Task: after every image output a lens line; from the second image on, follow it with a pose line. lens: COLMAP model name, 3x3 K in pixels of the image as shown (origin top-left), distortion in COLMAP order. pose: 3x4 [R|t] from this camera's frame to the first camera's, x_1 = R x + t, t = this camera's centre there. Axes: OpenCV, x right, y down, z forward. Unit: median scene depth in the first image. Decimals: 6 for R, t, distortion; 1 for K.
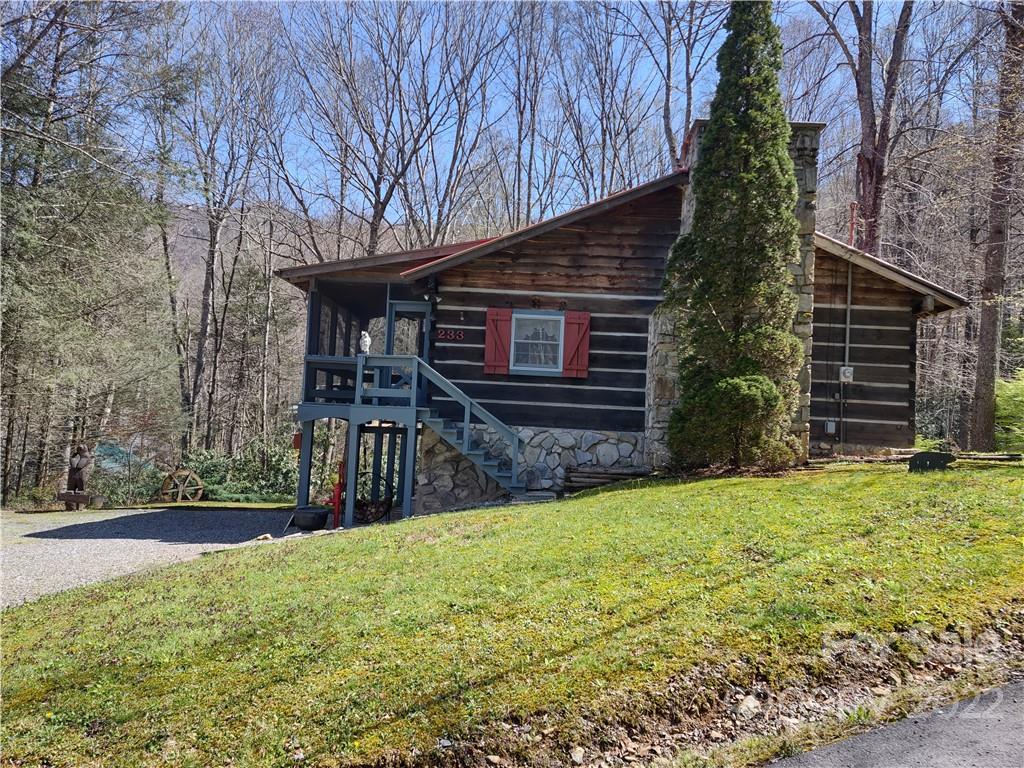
lens RADIAL K [[750.7, 0, 515.7], [0, 750.7, 387.1], [0, 0, 1]] dist [0.093681, -0.062460]
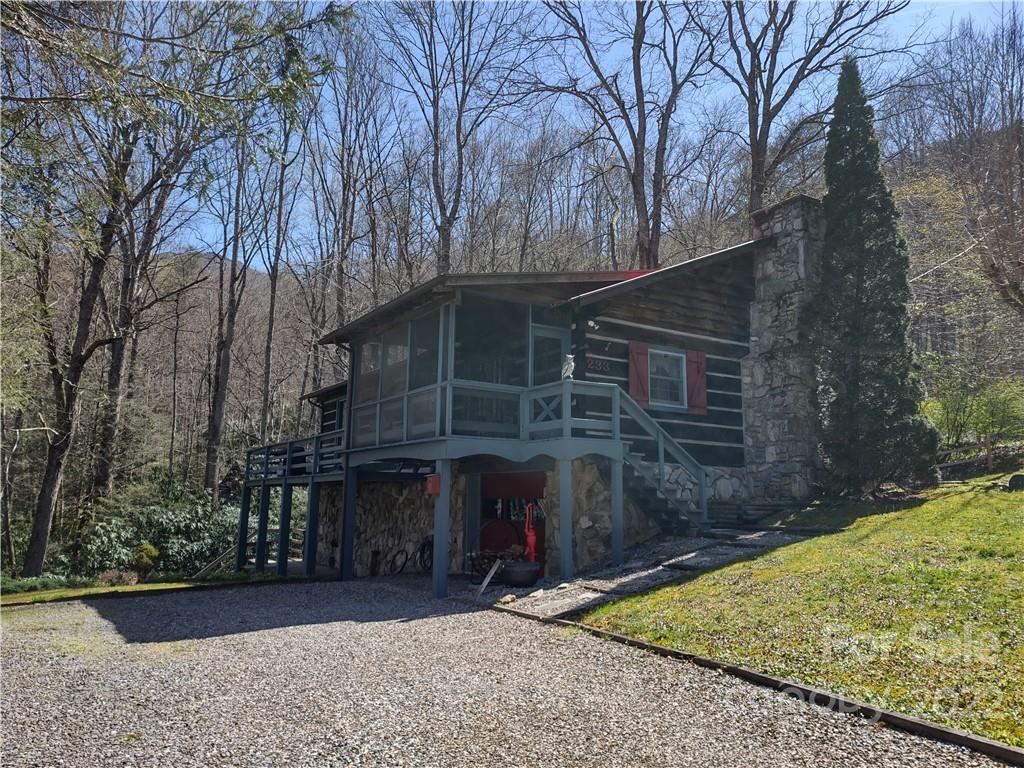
lens RADIAL K [[750.7, 0, 512.0], [0, 750.7, 385.6], [0, 0, 1]] dist [0.093681, -0.062460]
pose [[0.829705, 0.050025, 0.555956, -0.703600], [-0.005624, 0.996675, -0.081289, 0.032892], [-0.558174, 0.064319, 0.827227, 0.284619]]
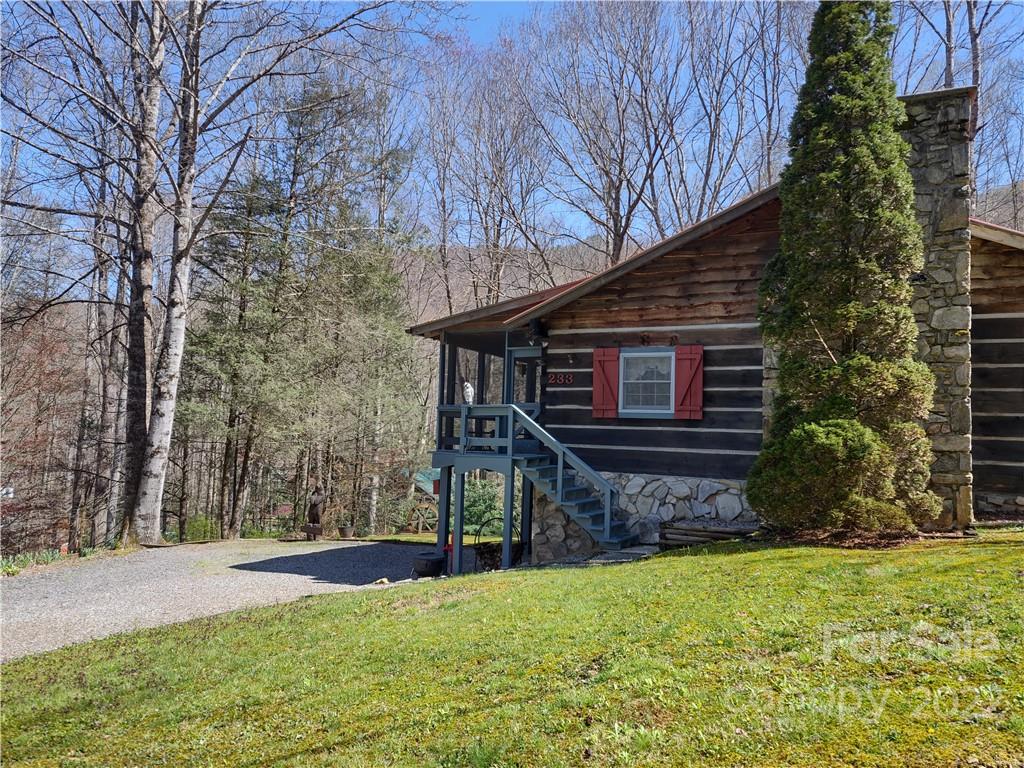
lens RADIAL K [[750.7, 0, 521.4], [0, 750.7, 383.5], [0, 0, 1]] dist [0.093681, -0.062460]
pose [[0.909525, -0.051664, -0.412426, 0.270321], [0.038723, 0.998462, -0.039678, -0.027272], [0.413842, 0.020118, 0.910127, 0.094850]]
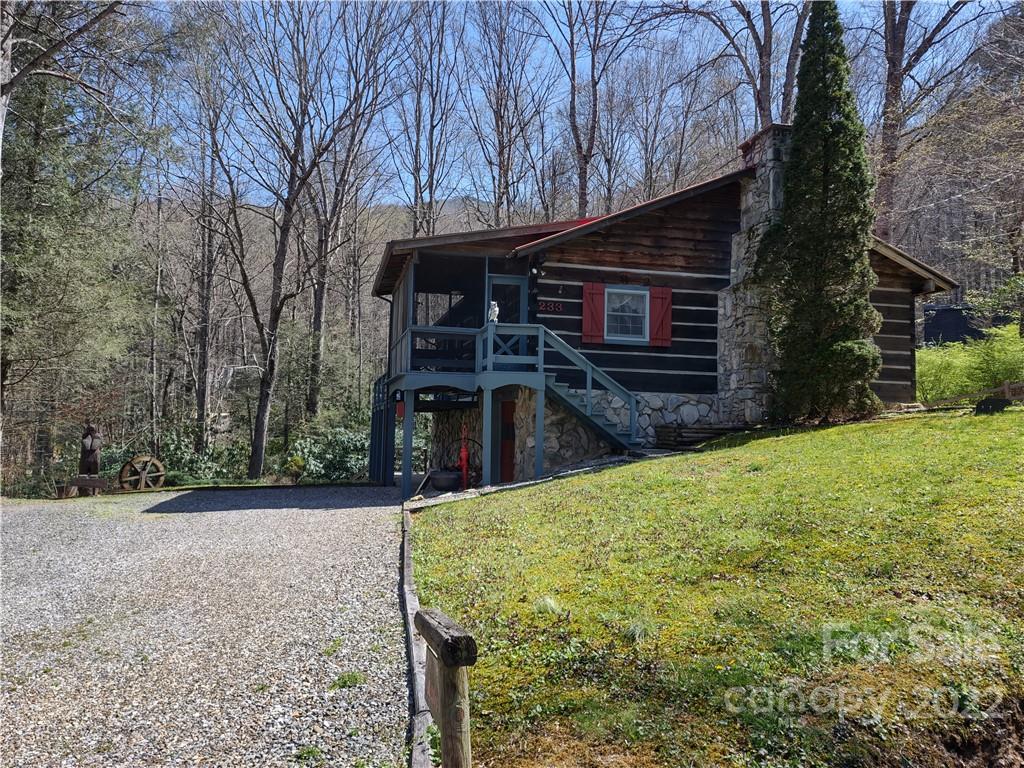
lens RADIAL K [[750.7, 0, 513.1], [0, 750.7, 377.2], [0, 0, 1]] dist [0.093681, -0.062460]
pose [[0.965885, -0.010225, 0.258771, -0.420005], [0.010193, 0.999947, 0.001464, 0.028962], [-0.258772, 0.001224, 0.965938, -0.023063]]
